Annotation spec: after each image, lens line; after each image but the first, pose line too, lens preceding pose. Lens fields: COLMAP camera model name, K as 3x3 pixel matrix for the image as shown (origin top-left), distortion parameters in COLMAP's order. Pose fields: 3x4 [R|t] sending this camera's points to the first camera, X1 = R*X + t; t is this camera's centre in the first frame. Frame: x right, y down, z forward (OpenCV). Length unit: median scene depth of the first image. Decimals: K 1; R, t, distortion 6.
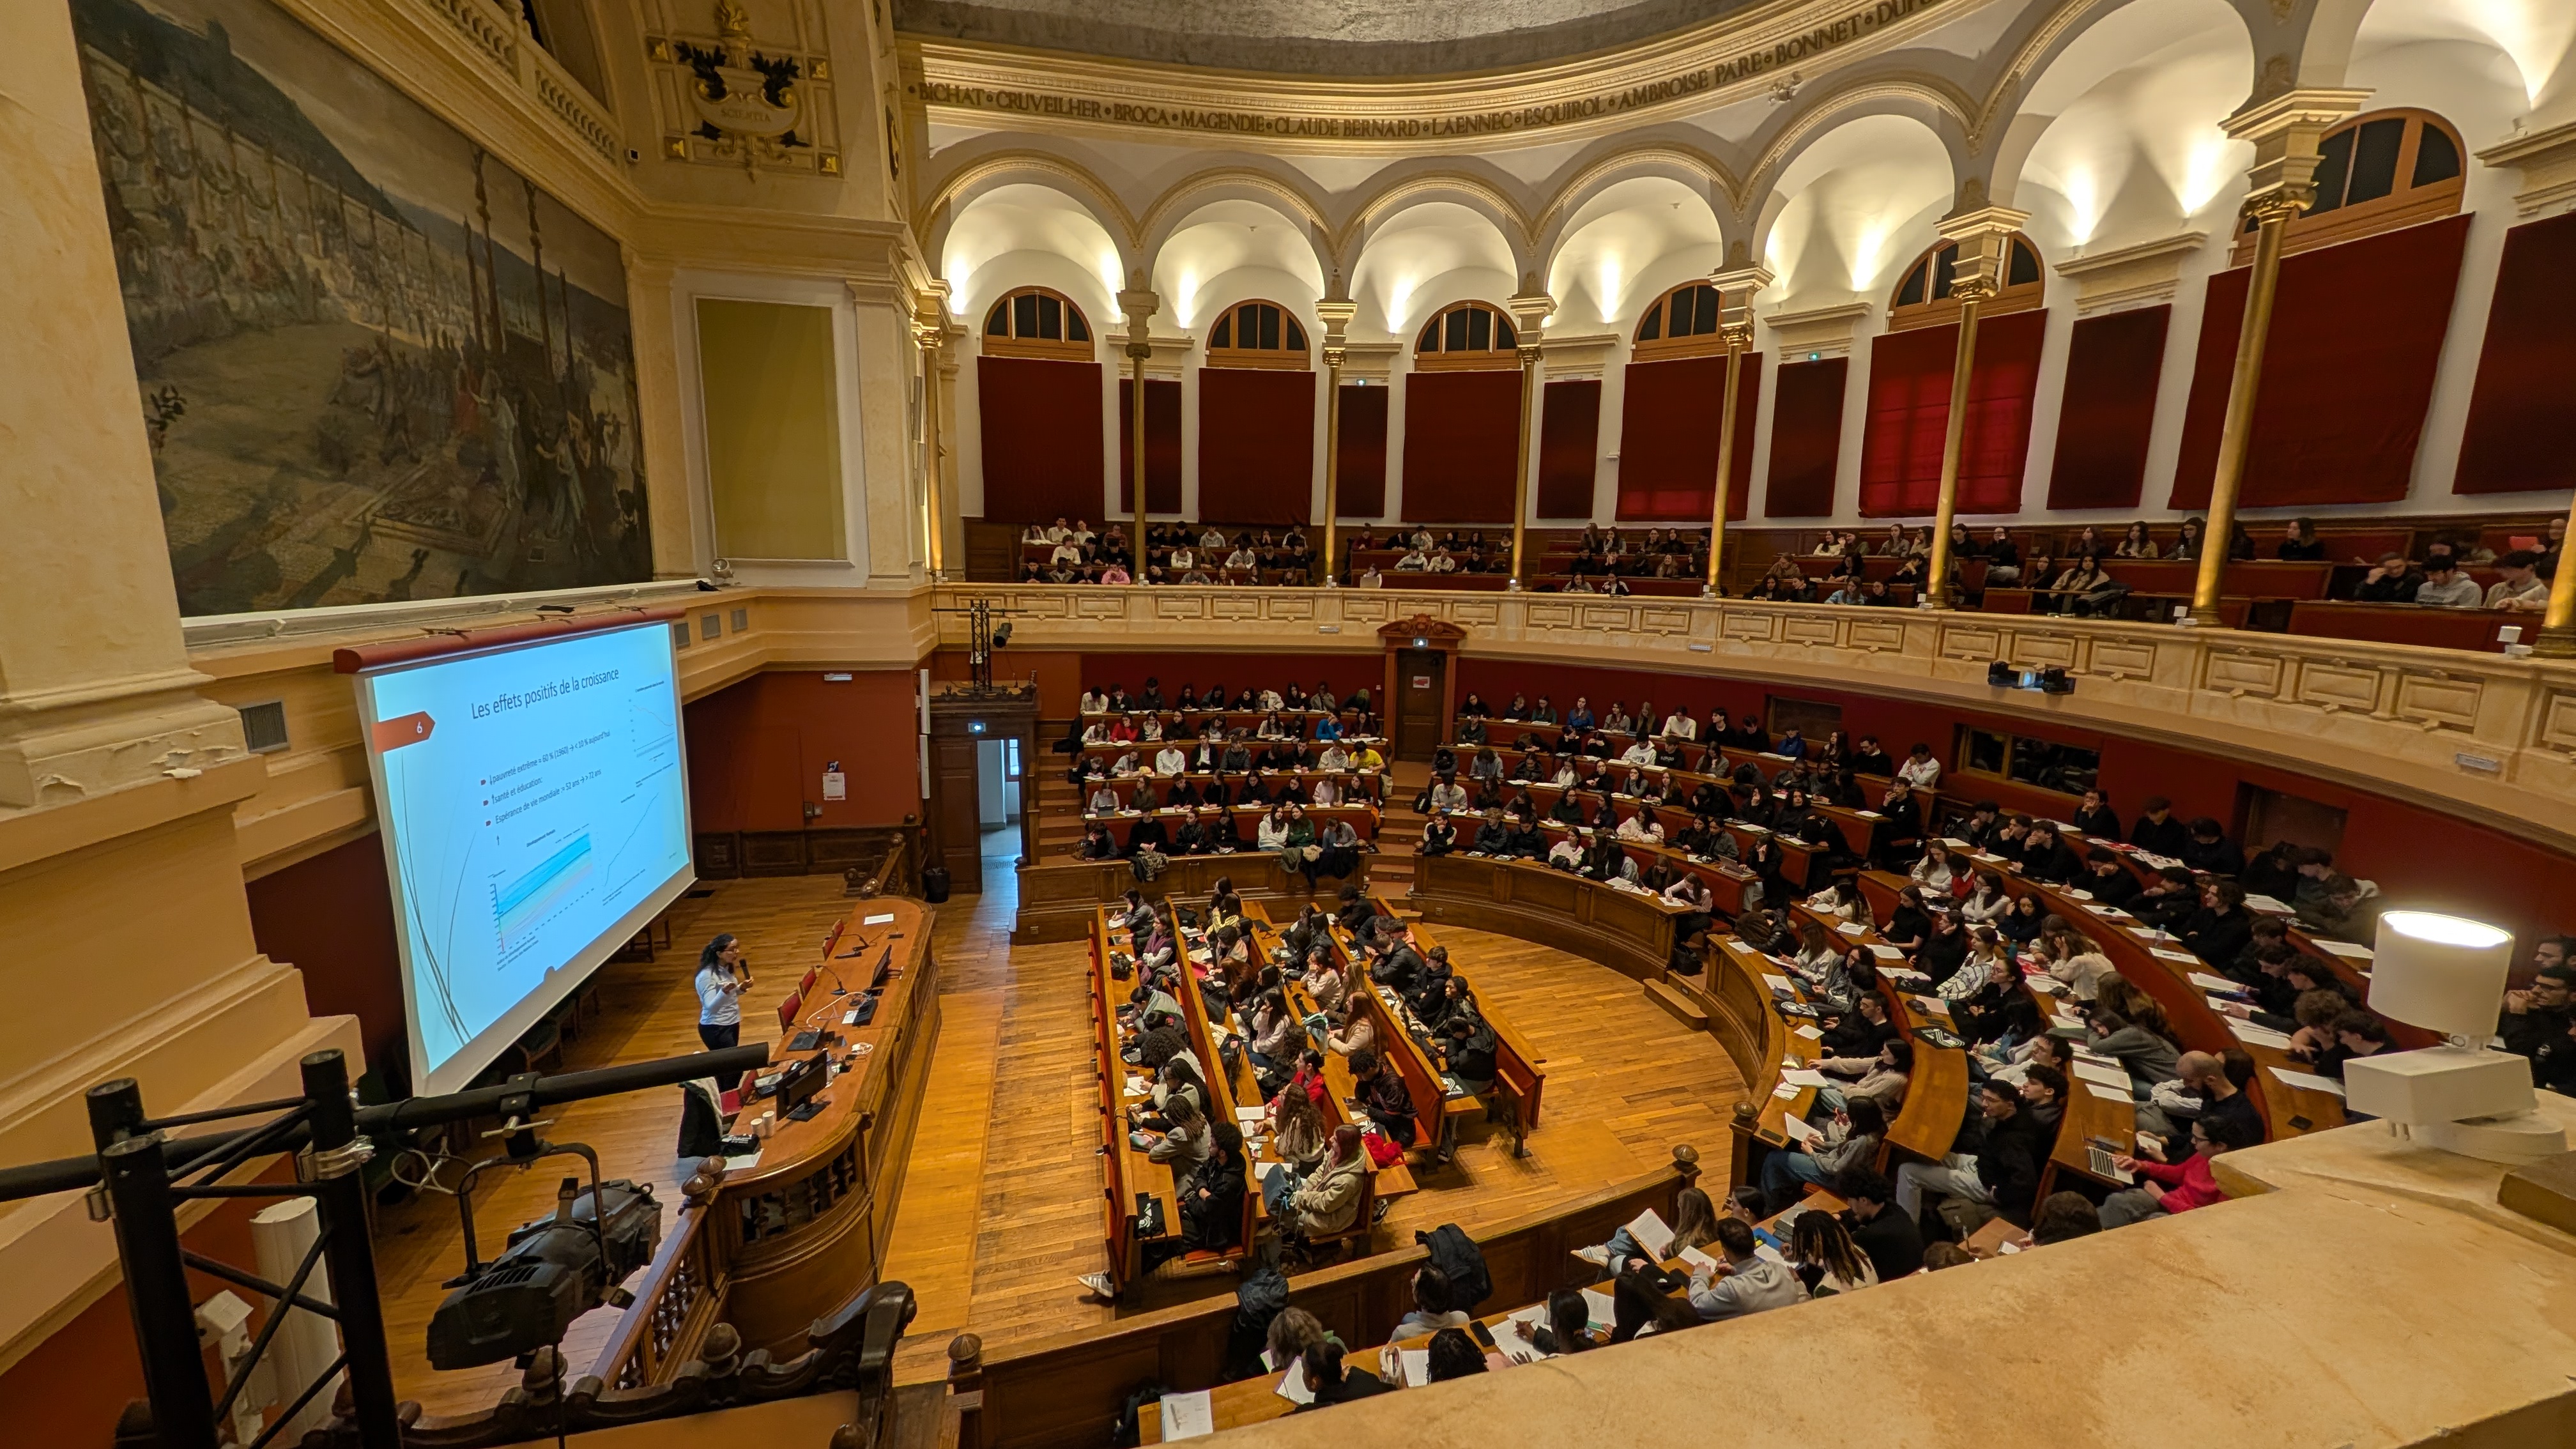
lens RADIAL K [[956.3, 0, 1302.8], [0, 956.3, 718.4], [0, 0, 1]] dist [-0.001599, -0.000402]
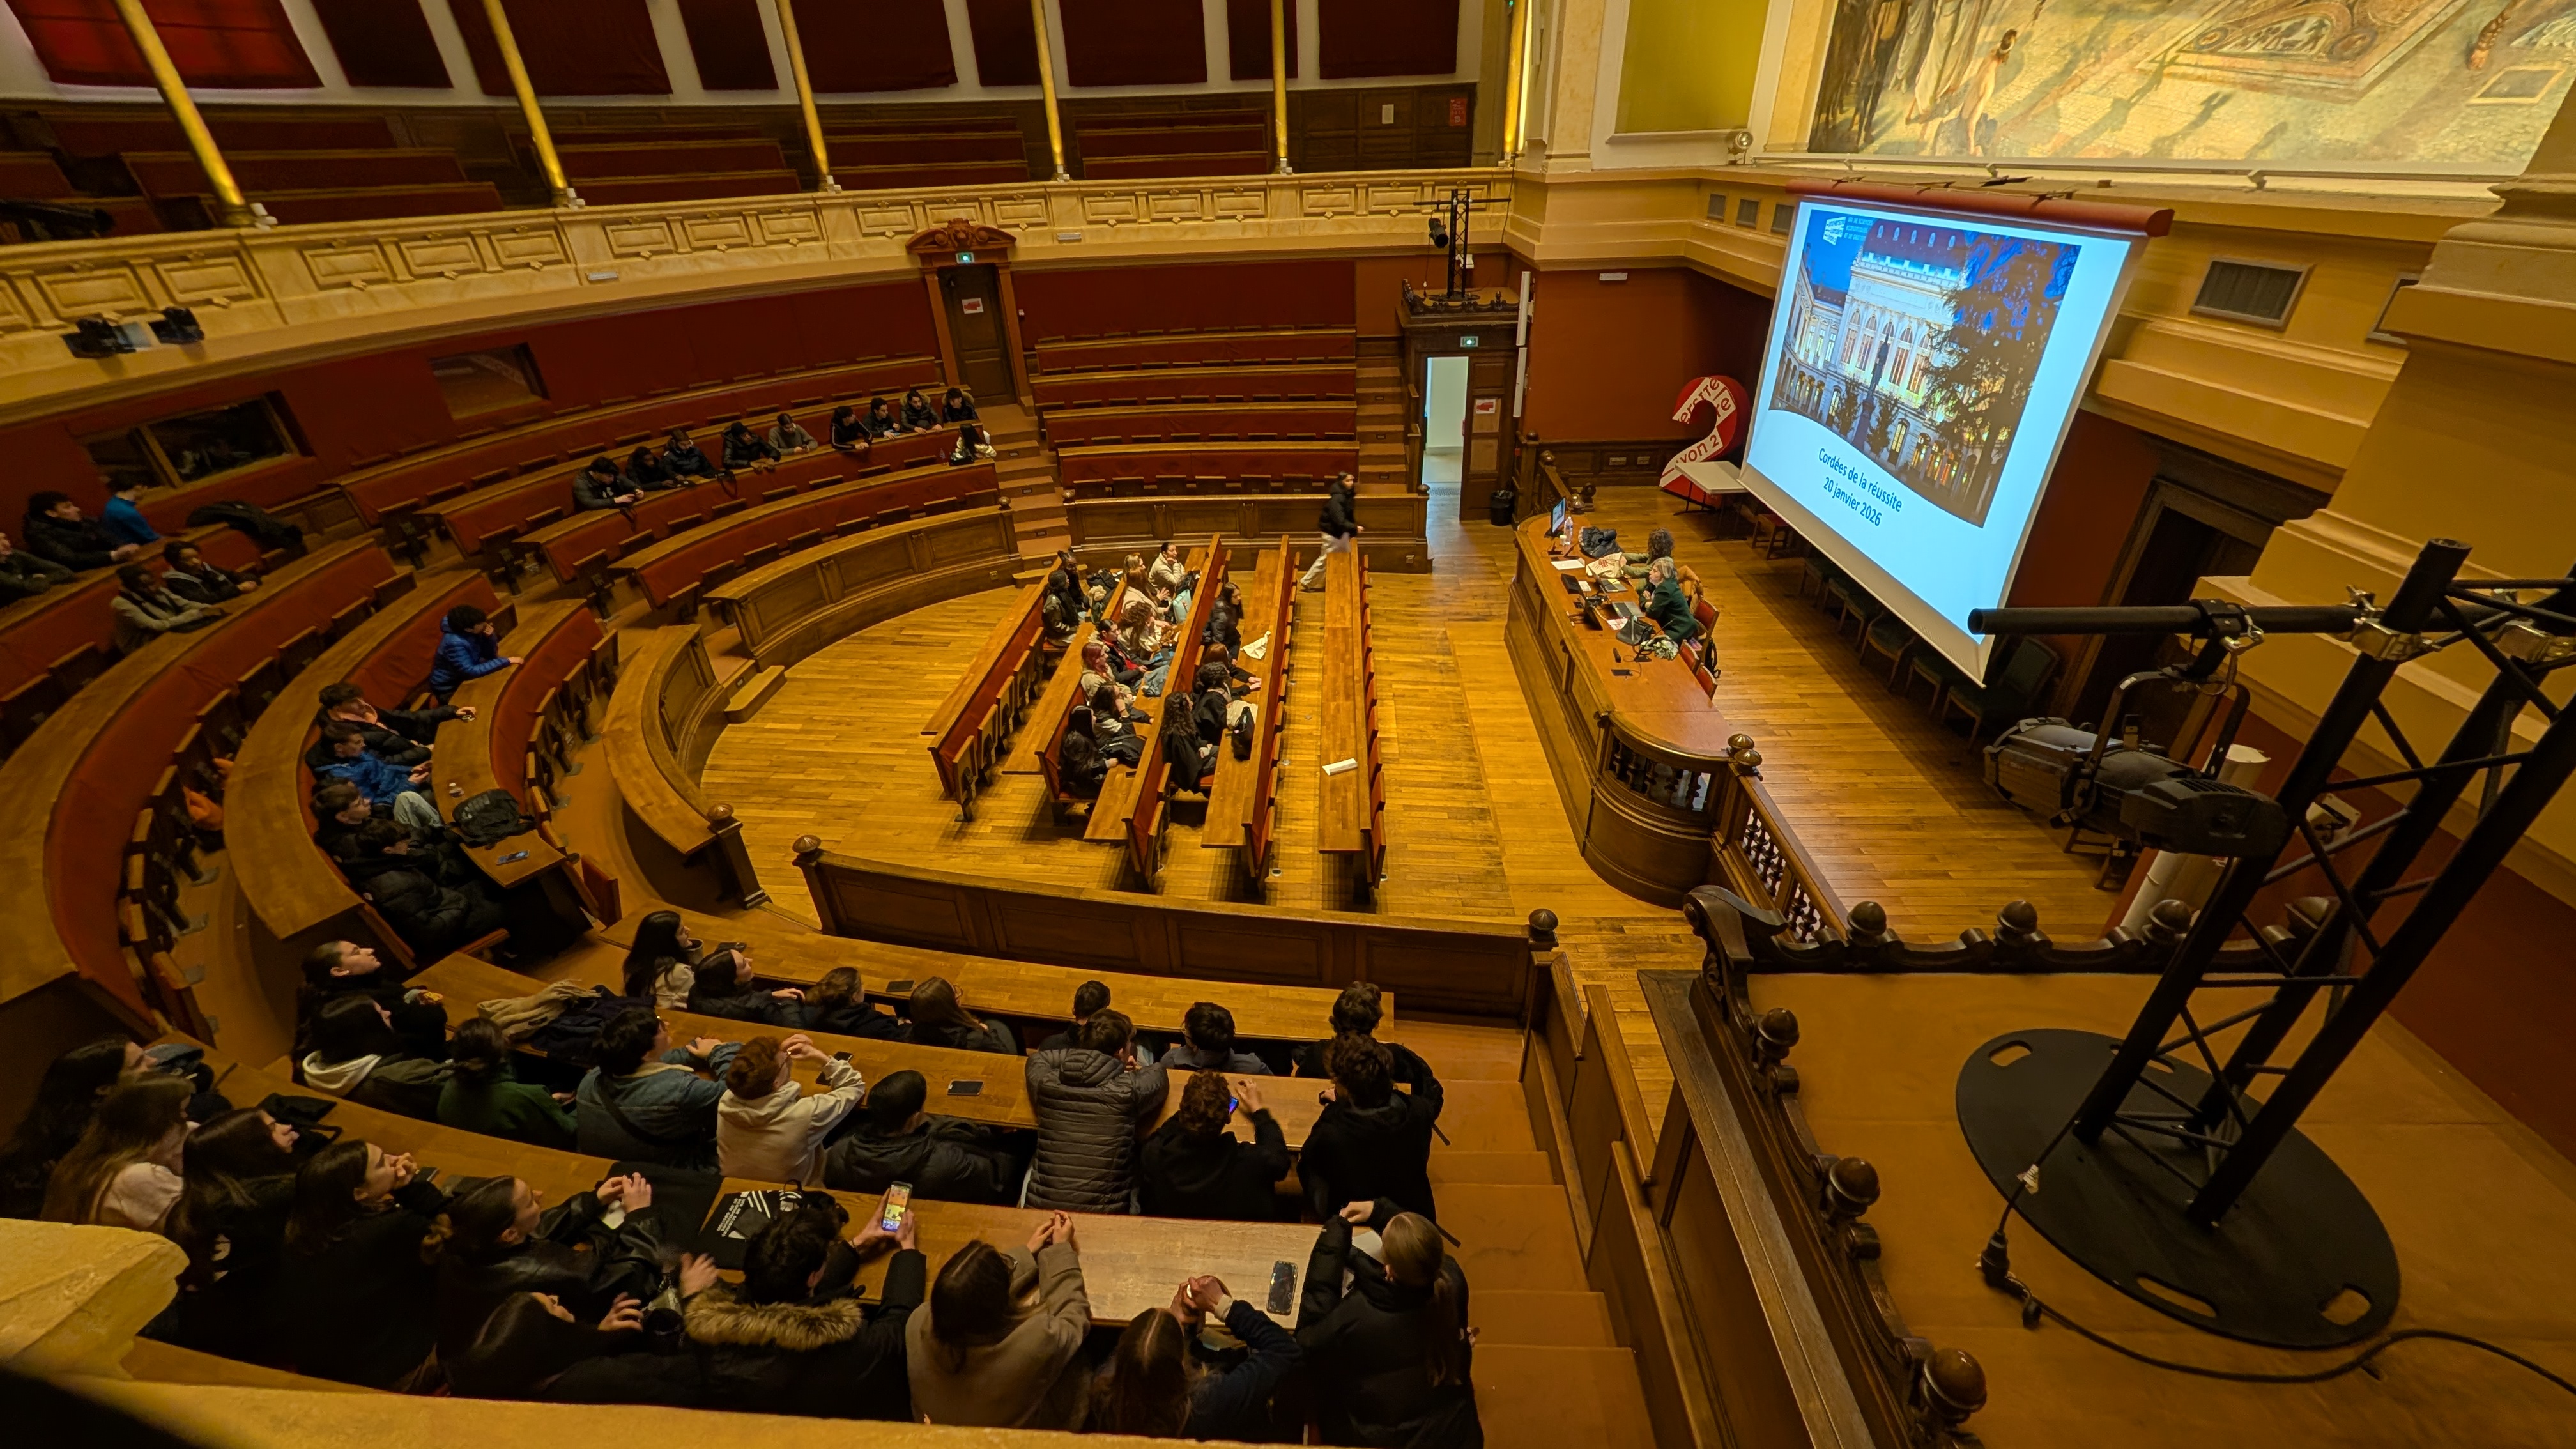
lens RADIAL K [[956.3, 0, 1290.6], [0, 956.3, 710.5], [0, 0, 1]] dist [-0.001599, -0.000402]
pose [[-0.958354, -0.133705, 0.252350, -0.505551], [0.062331, 0.764398, 0.641725, -0.369908], [-0.278698, 0.630729, -0.724229, 2.287916]]
